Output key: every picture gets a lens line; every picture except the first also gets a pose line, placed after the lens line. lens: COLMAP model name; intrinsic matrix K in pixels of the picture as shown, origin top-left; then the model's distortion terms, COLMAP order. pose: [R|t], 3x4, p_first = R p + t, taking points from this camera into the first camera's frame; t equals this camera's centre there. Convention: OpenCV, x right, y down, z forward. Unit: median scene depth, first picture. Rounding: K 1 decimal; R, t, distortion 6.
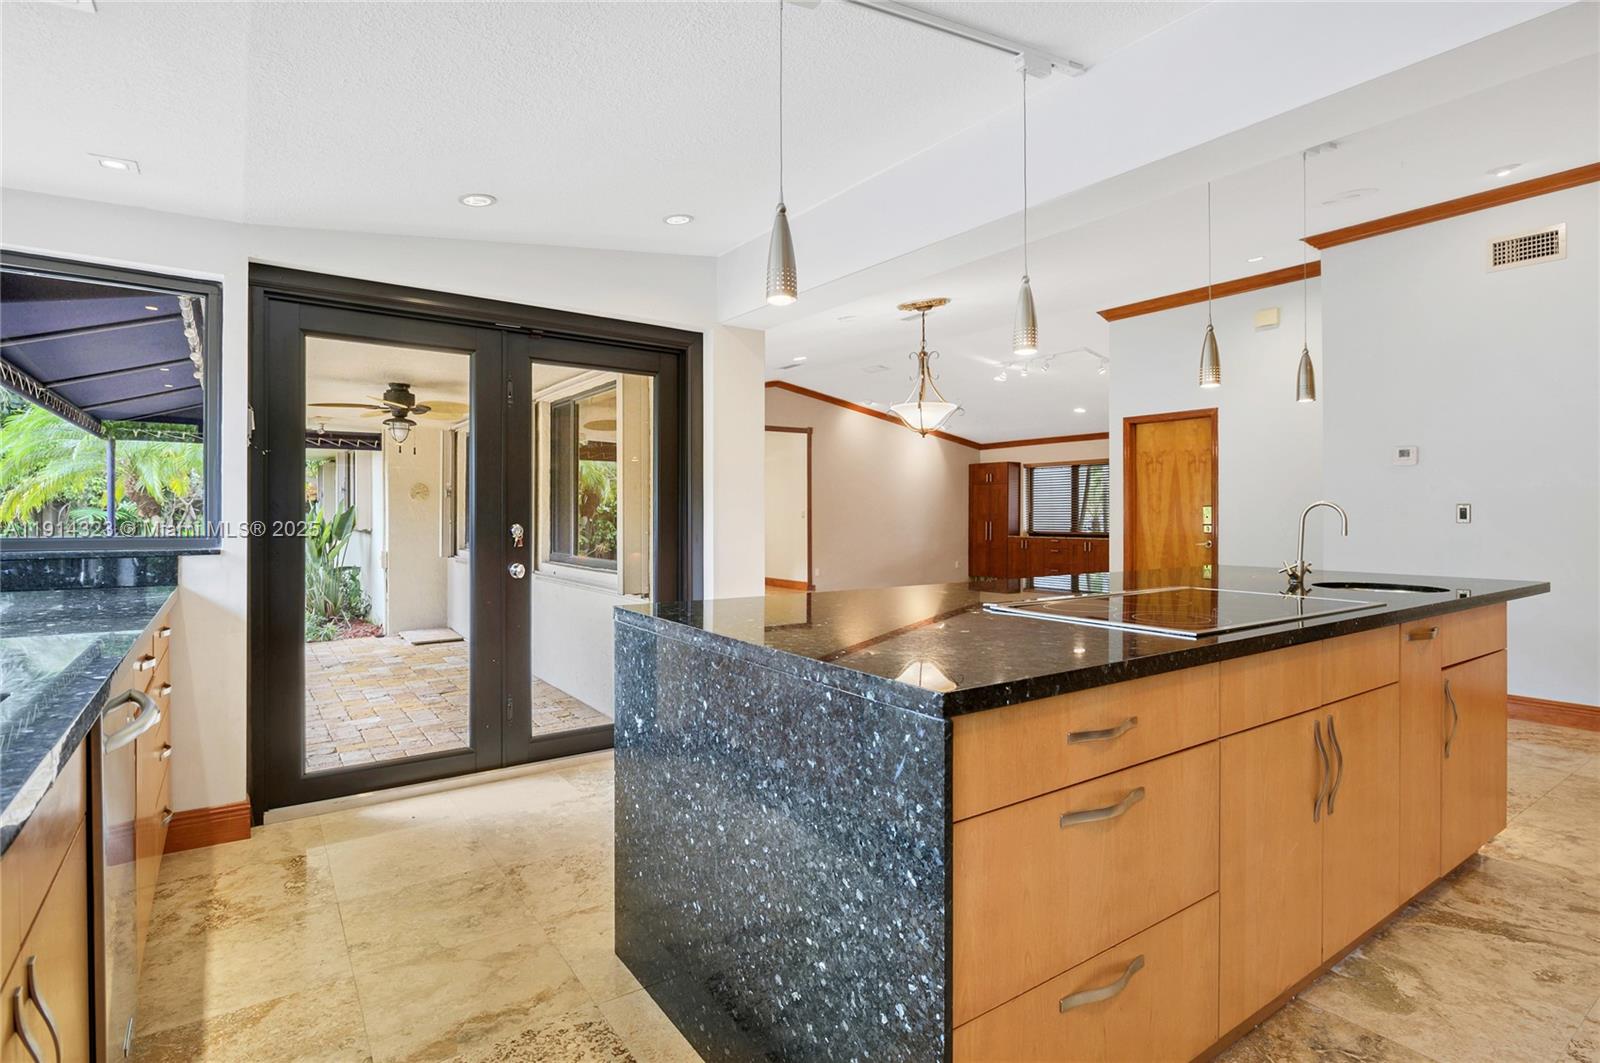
lens RADIAL K [[784.9, 0, 799.7], [0, 784.9, 521.8], [0, 0, 1]] dist [-0.010657, -0.000572]
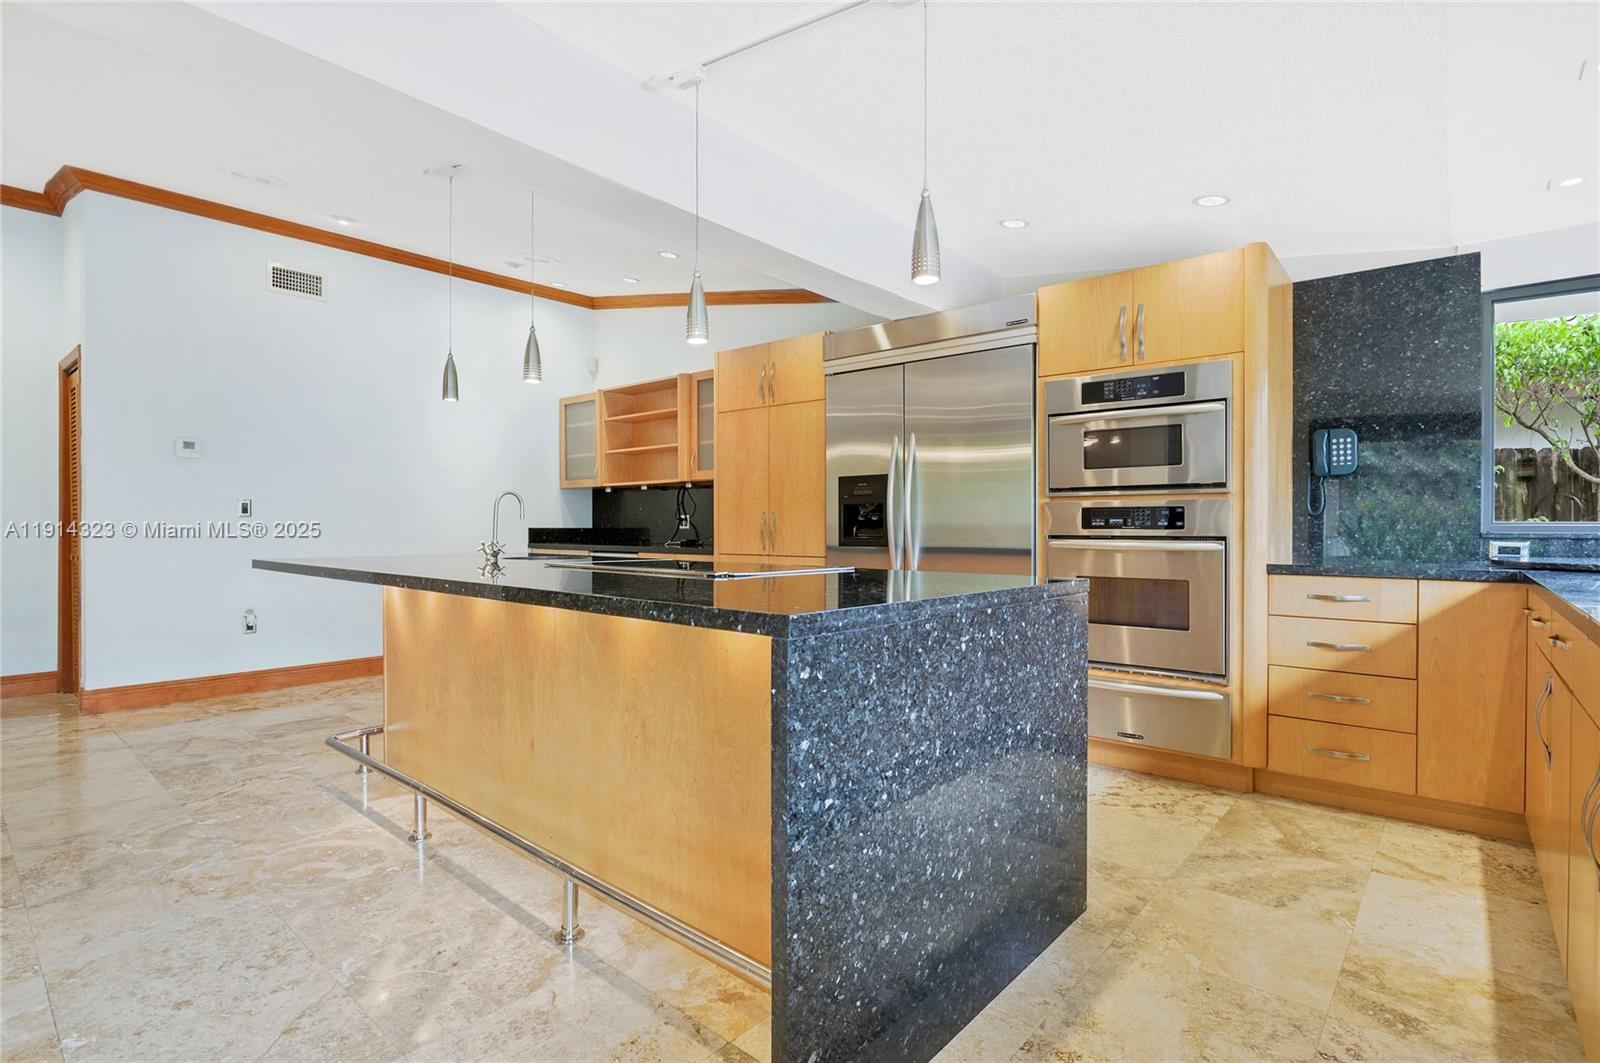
lens RADIAL K [[784.9, 0, 805.5], [0, 784.9, 532.2], [0, 0, 1]] dist [-0.010657, -0.000572]
pose [[-0.249152, -0.002802, 0.968460, -0.230770], [0.005232, 0.999977, 0.004239, 0.013049], [-0.968450, 0.006123, -0.249132, 0.329860]]
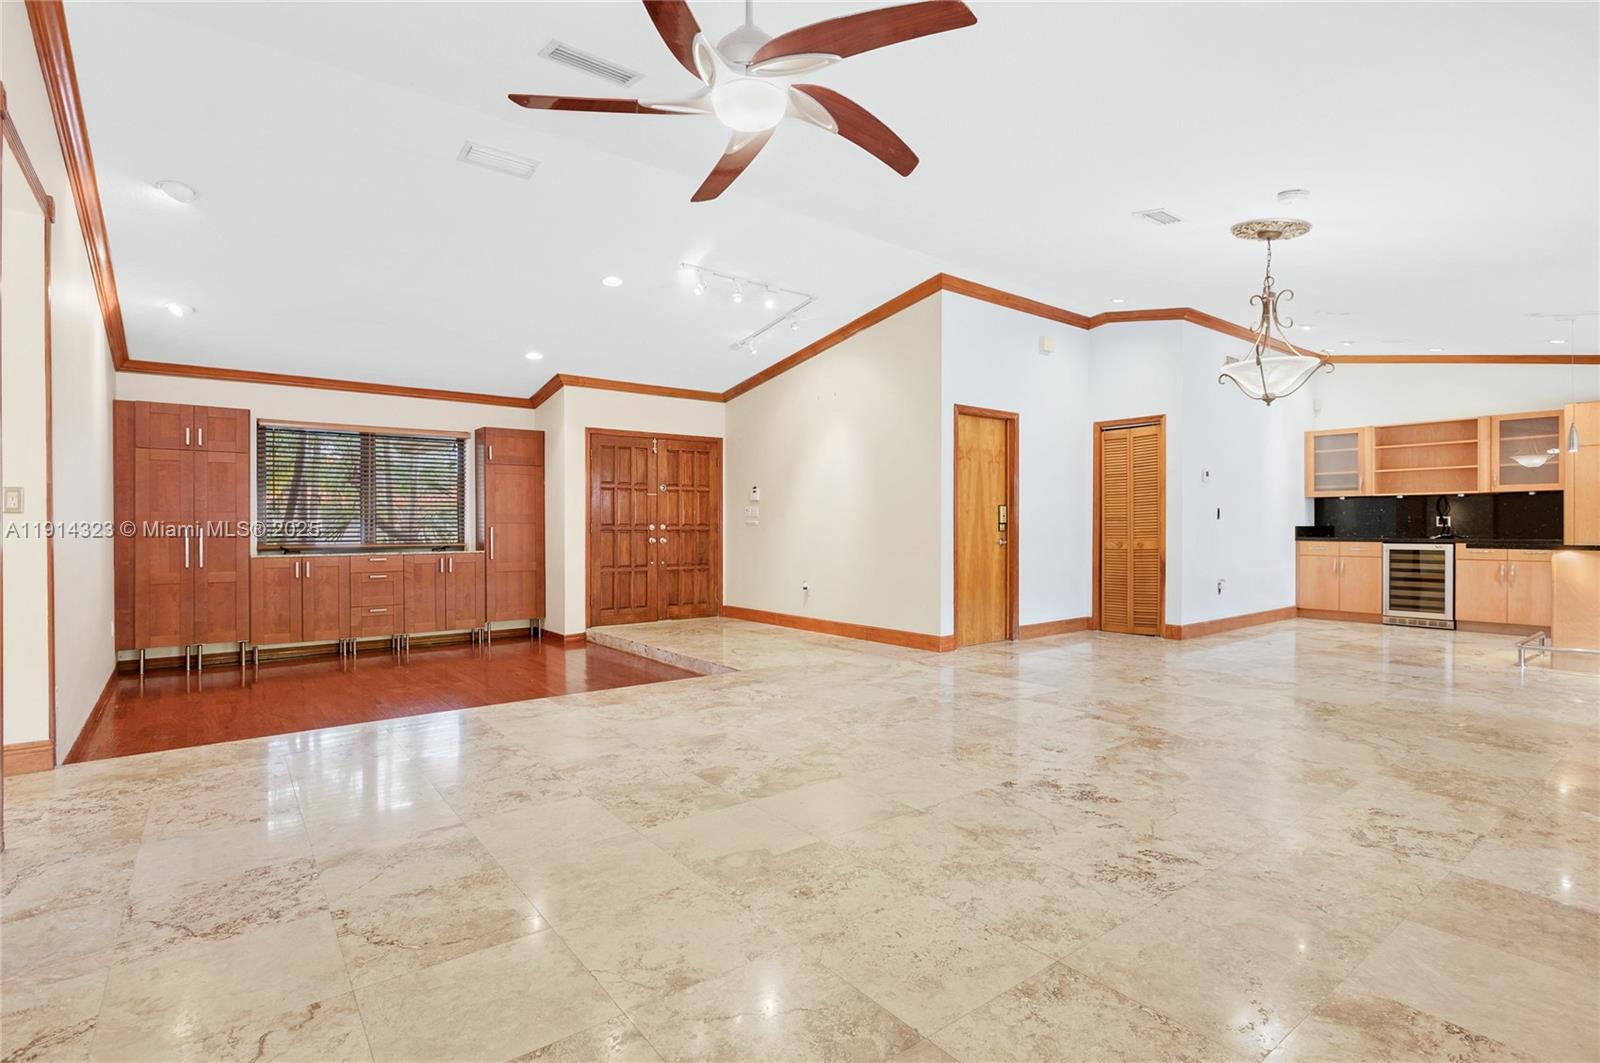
lens RADIAL K [[784.9, 0, 802.8], [0, 784.9, 537.6], [0, 0, 1]] dist [-0.010657, -0.000572]
pose [[-0.056017, -0.010912, 0.998370, -0.482344], [0.009447, 0.999890, 0.011459, 0.006995], [-0.998385, 0.010073, -0.055908, 1.259117]]
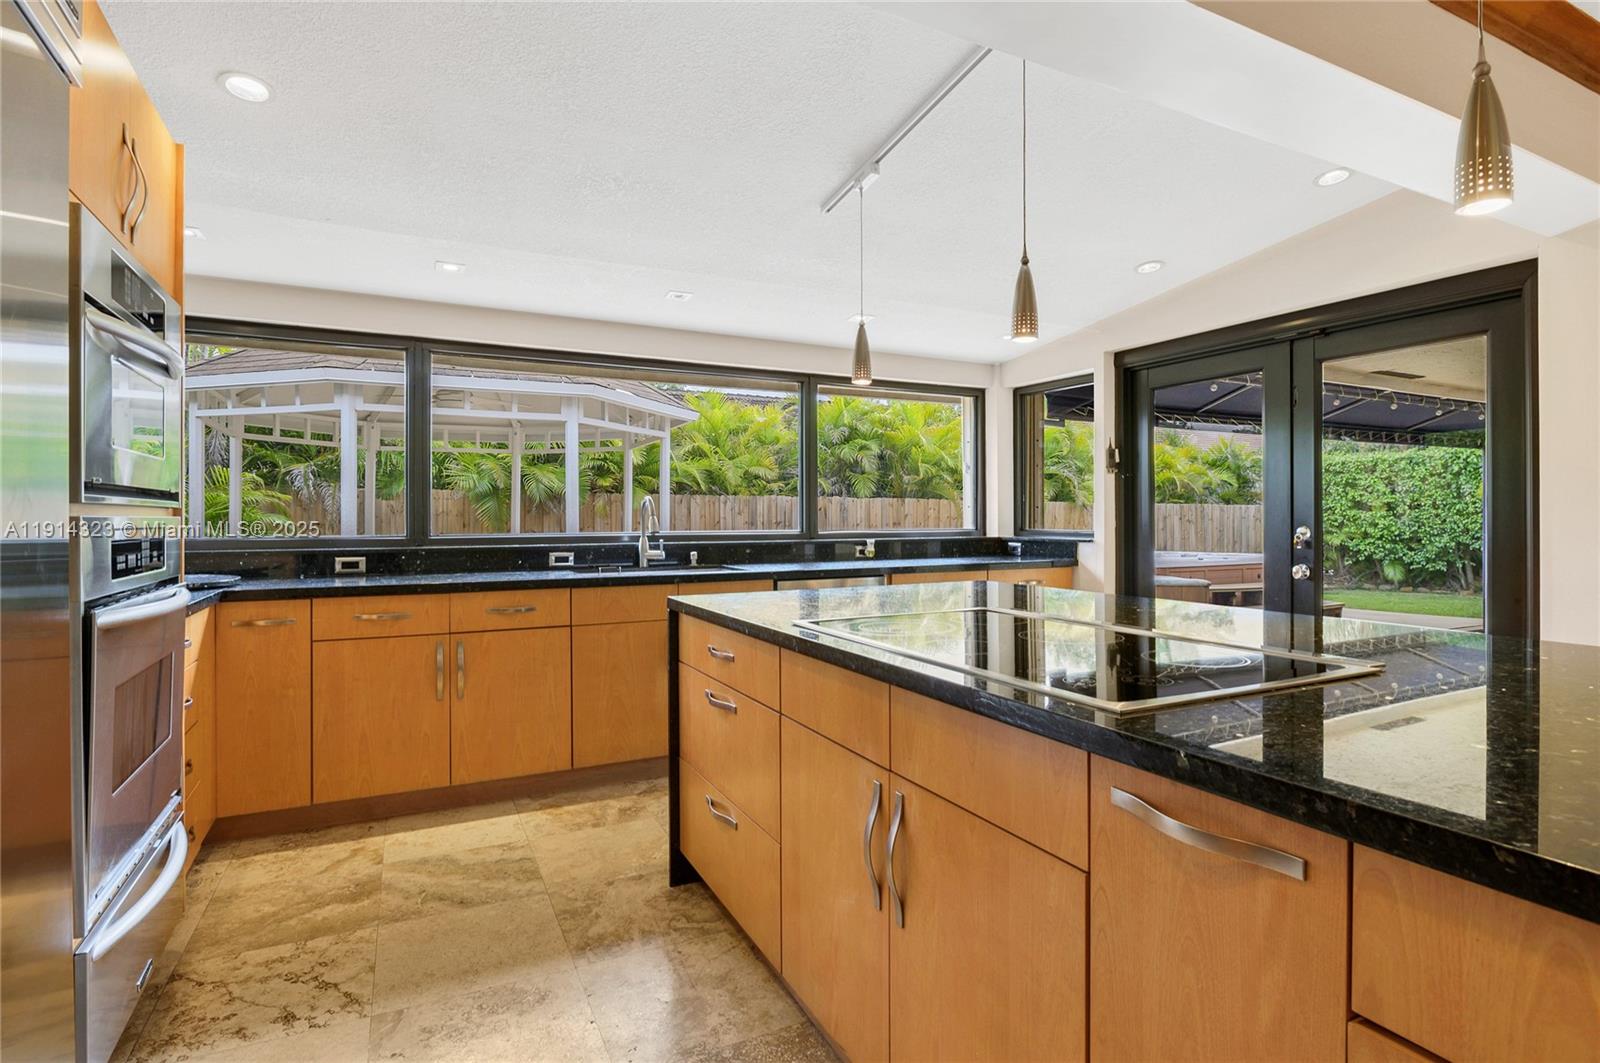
lens RADIAL K [[784.9, 0, 787.6], [0, 784.9, 523.2], [0, 0, 1]] dist [-0.010657, -0.000572]
pose [[-0.157888, 0.003781, -0.987450, 0.380671], [-0.004884, 0.999977, 0.004610, -0.001069], [0.987445, 0.005551, -0.157866, 0.253760]]
